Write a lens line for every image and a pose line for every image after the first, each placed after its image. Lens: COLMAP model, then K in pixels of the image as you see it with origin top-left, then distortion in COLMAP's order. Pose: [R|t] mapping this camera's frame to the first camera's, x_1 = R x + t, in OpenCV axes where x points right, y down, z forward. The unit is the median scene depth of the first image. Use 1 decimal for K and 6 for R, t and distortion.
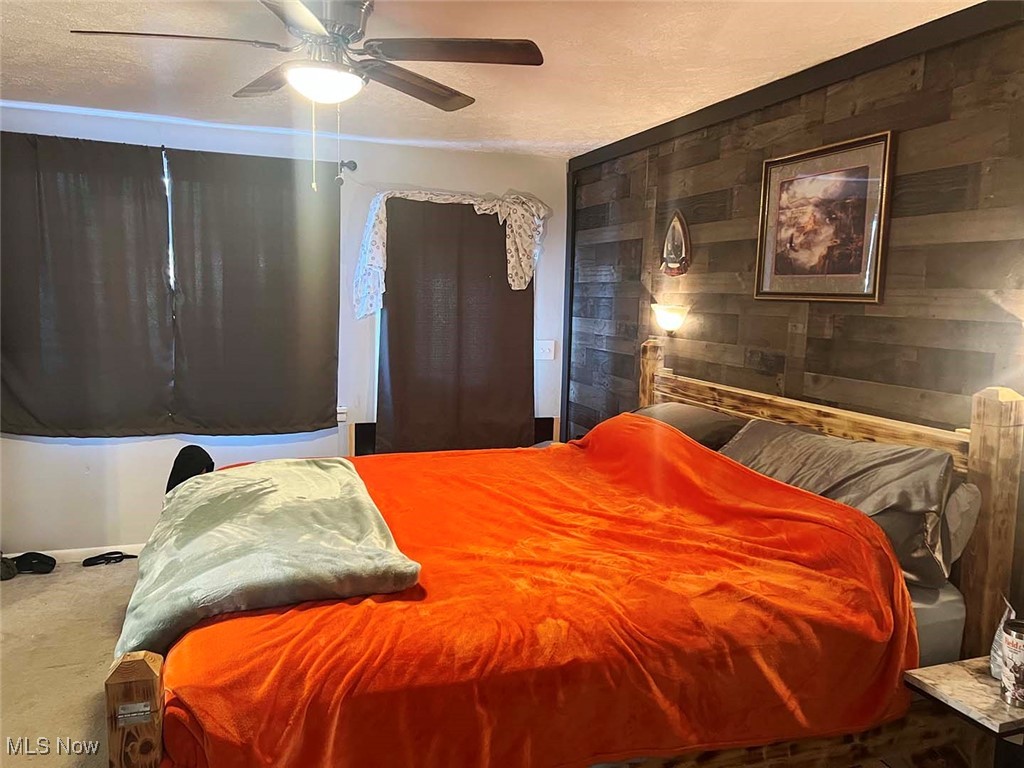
lens RADIAL K [[786.2, 0, 512.0], [0, 786.2, 384.0], [0, 0, 1]] dist [0.067532, -0.071658]
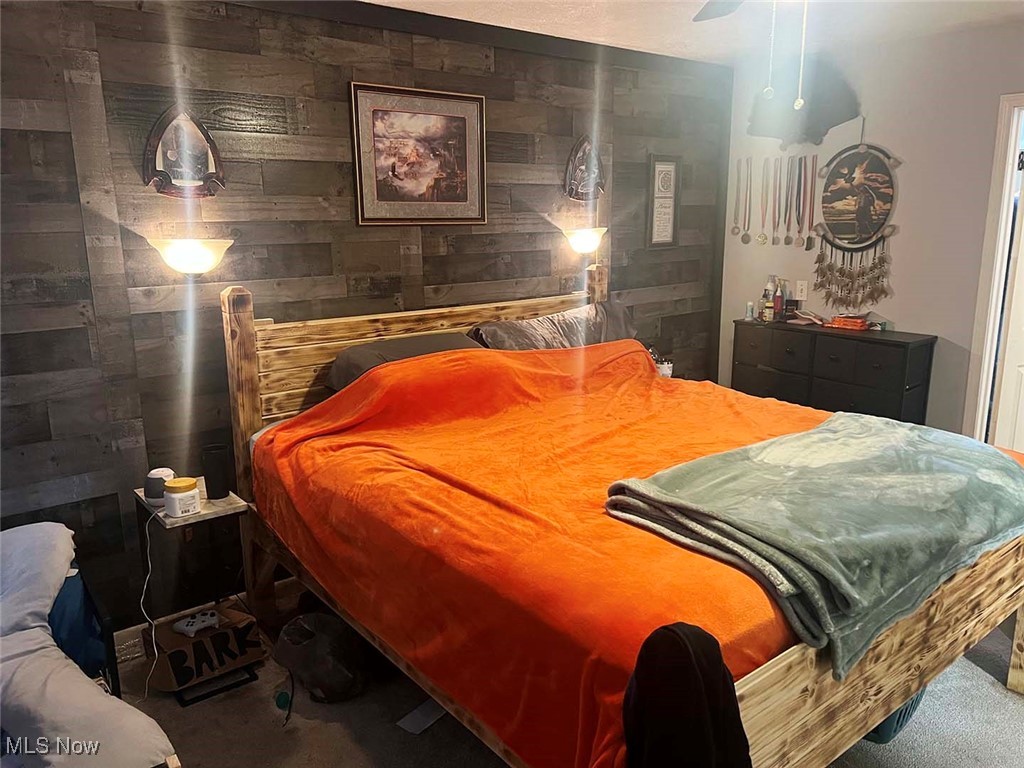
lens RADIAL K [[786.2, 0, 512.0], [0, 786.2, 384.0], [0, 0, 1]] dist [0.067532, -0.071658]
pose [[-0.346727, -0.208433, 0.914514, -0.774533], [0.117128, 0.957744, 0.262693, -0.168624], [-0.930624, 0.198197, -0.307662, 1.272483]]
